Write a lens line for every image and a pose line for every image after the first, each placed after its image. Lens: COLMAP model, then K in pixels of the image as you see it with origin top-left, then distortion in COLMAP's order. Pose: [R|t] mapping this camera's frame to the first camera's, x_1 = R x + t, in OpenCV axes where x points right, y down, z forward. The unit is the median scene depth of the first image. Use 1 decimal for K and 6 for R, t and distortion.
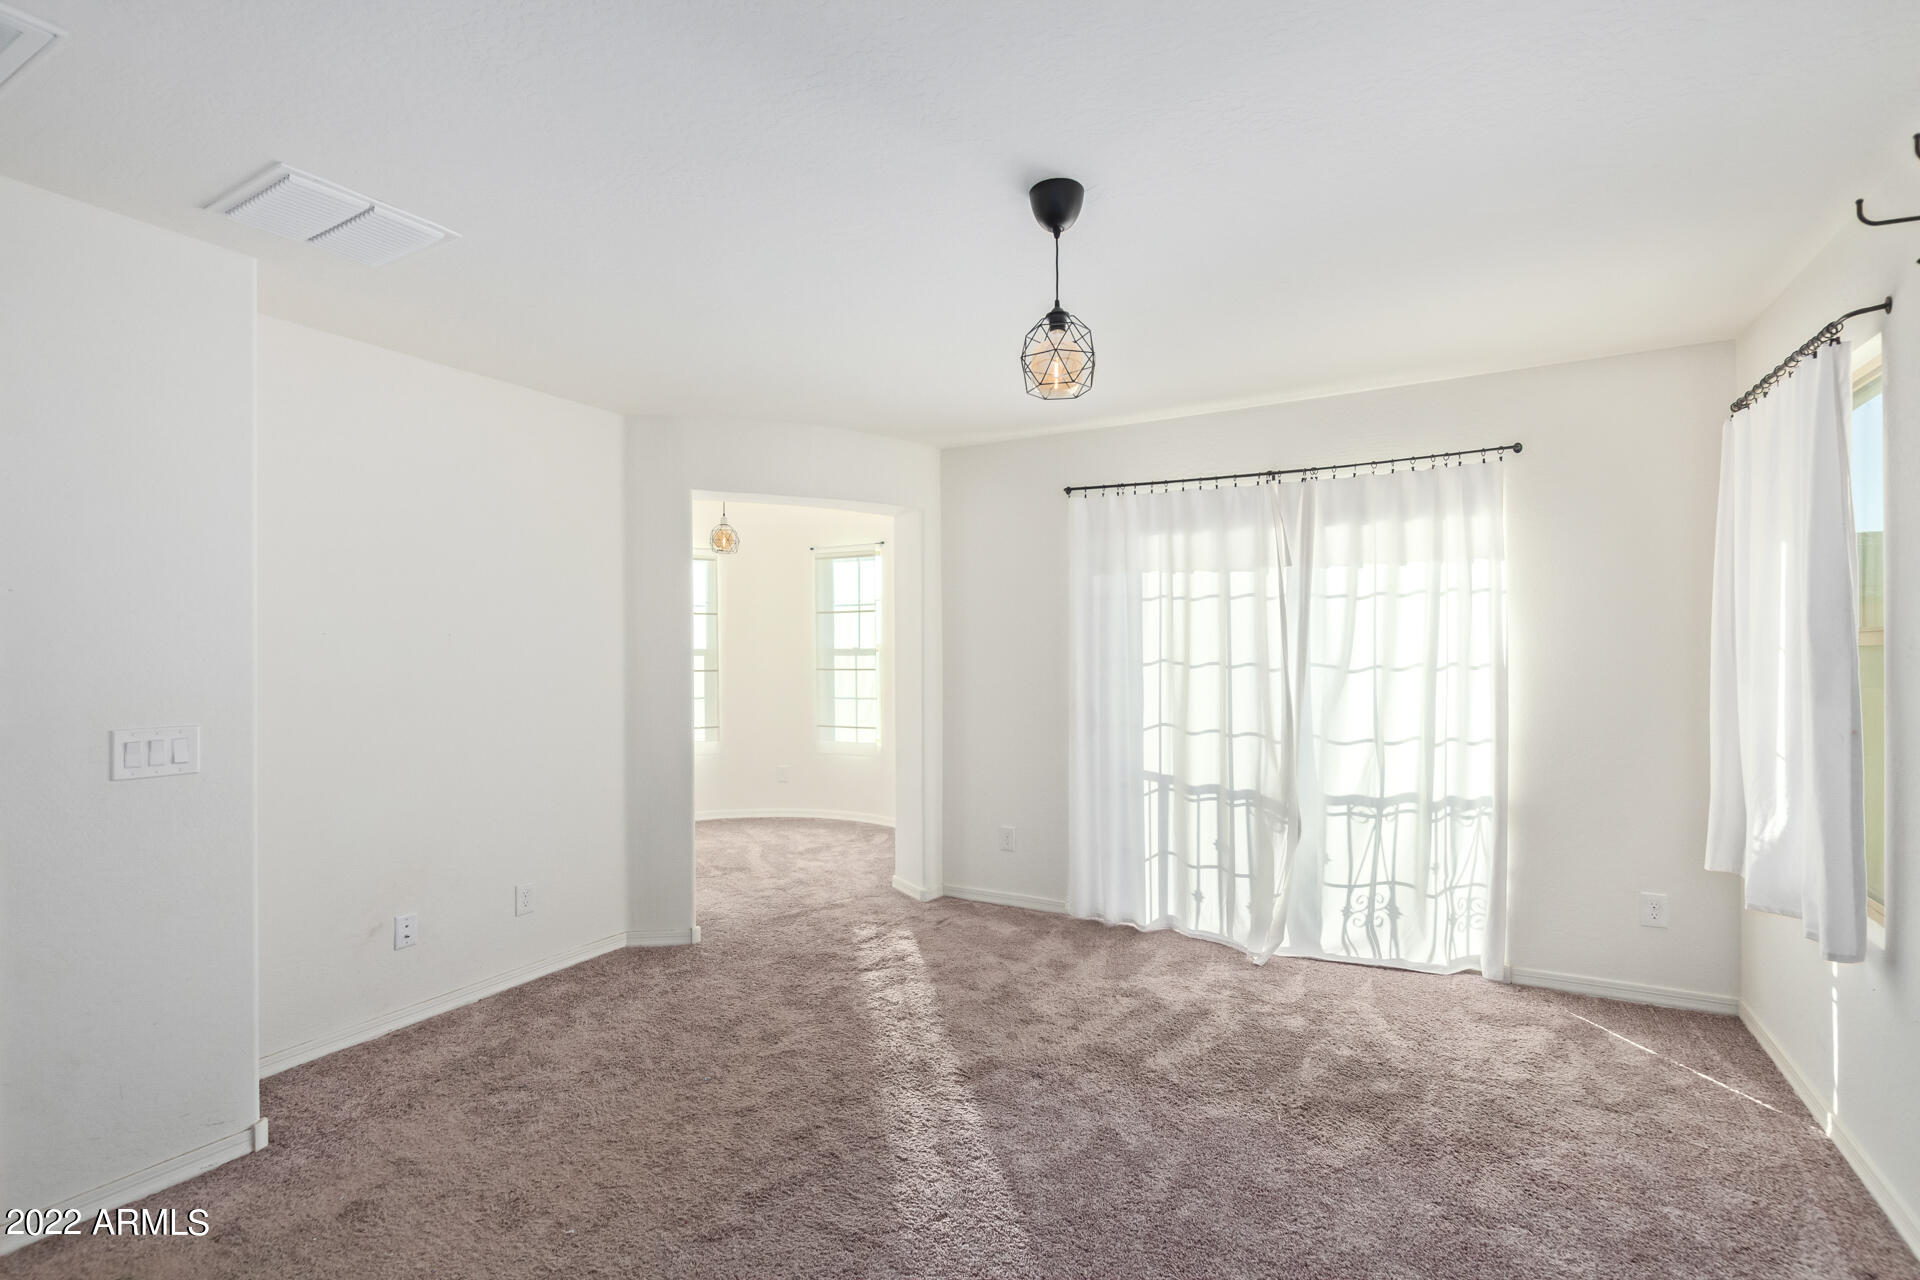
lens RADIAL K [[898.7, 0, 968.3], [0, 898.7, 644.6], [0, 0, 1]] dist [0.000527, -0.000931]
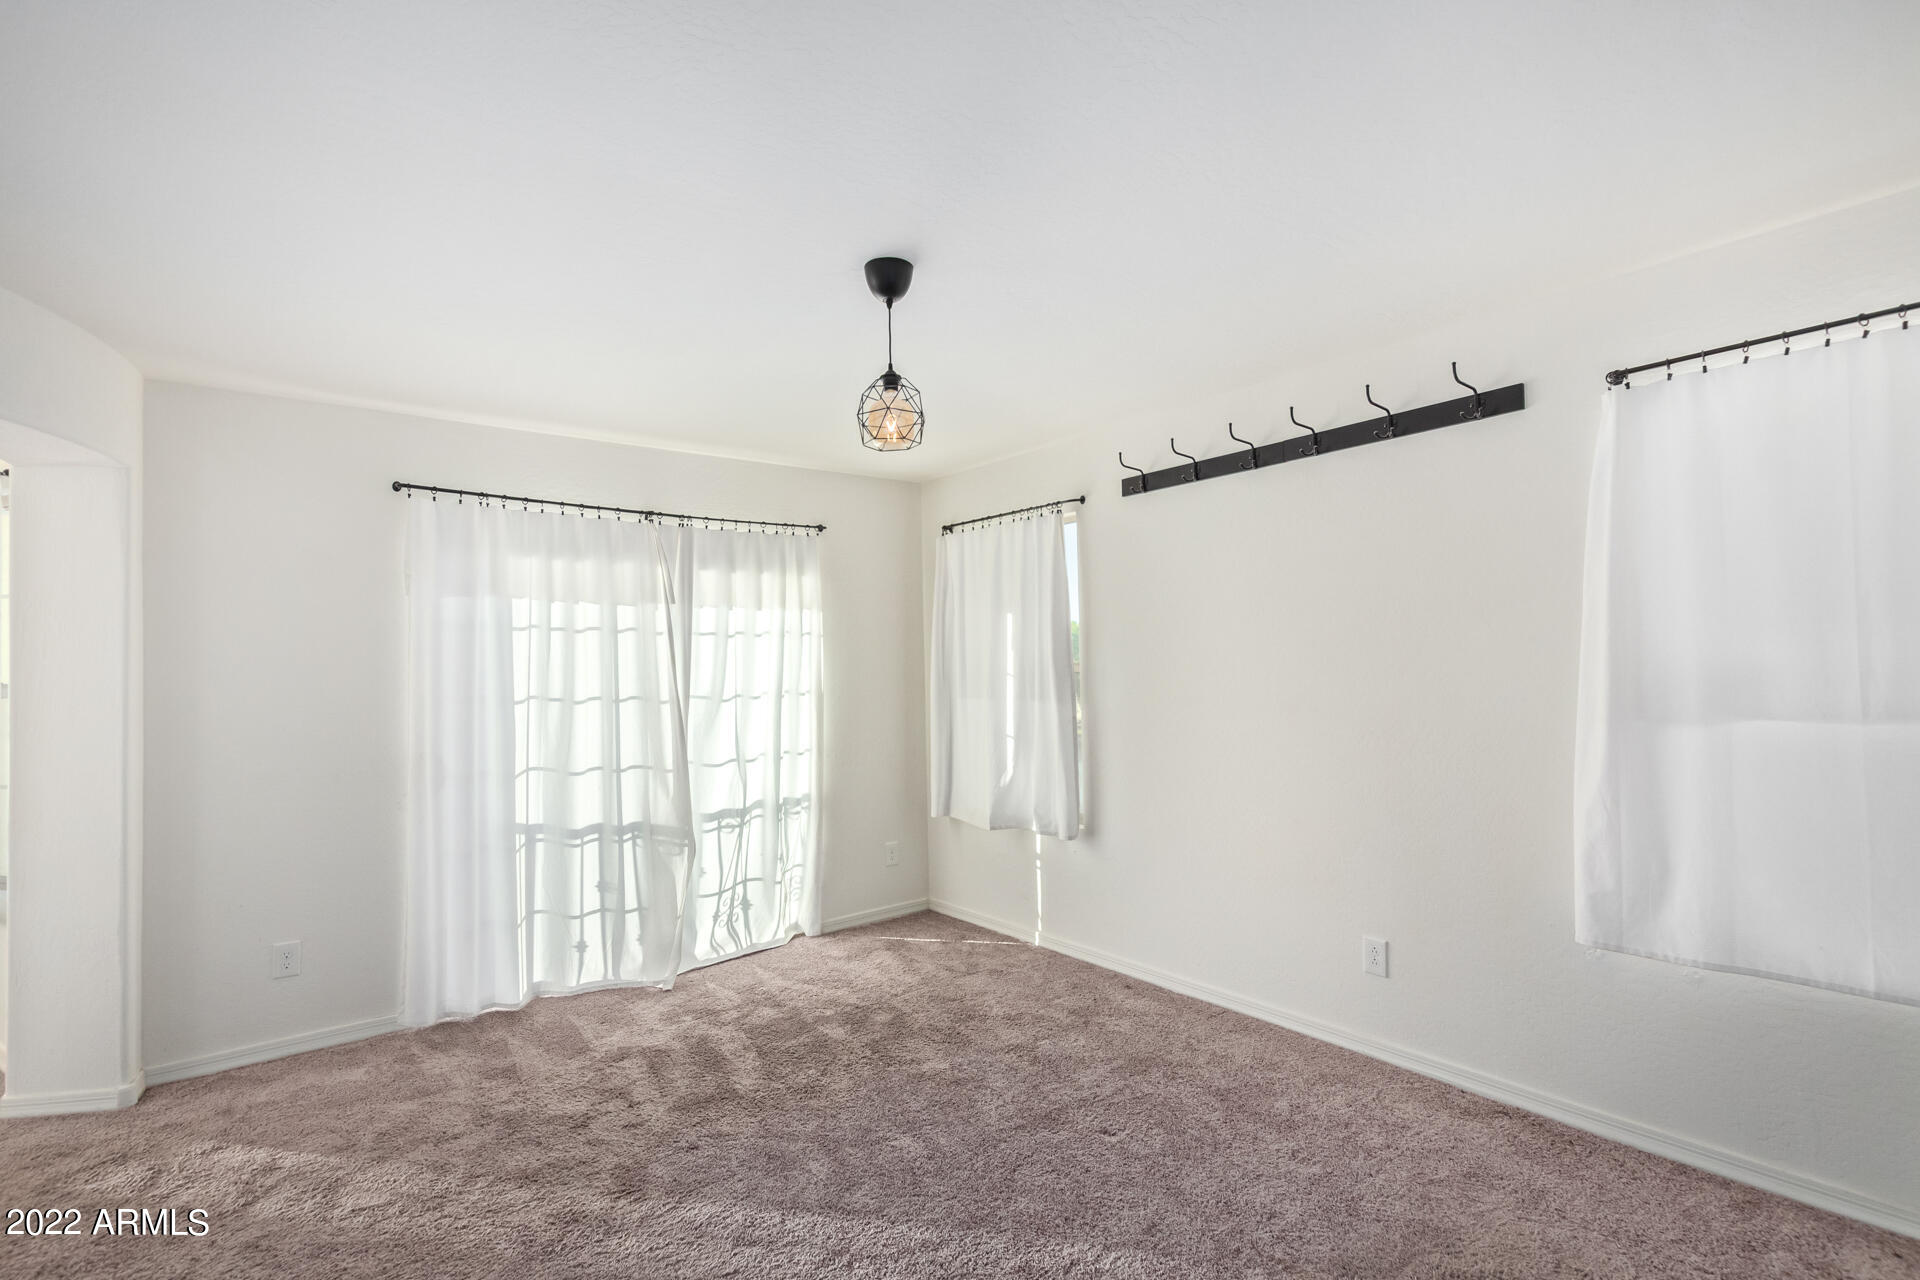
lens RADIAL K [[898.7, 0, 968.3], [0, 898.7, 644.6], [0, 0, 1]] dist [0.000527, -0.000931]
pose [[0.364839, 0.025833, 0.930712, -0.513286], [0.016319, 0.999284, -0.034133, 0.003005], [-0.930927, 0.027642, 0.364157, 0.293805]]
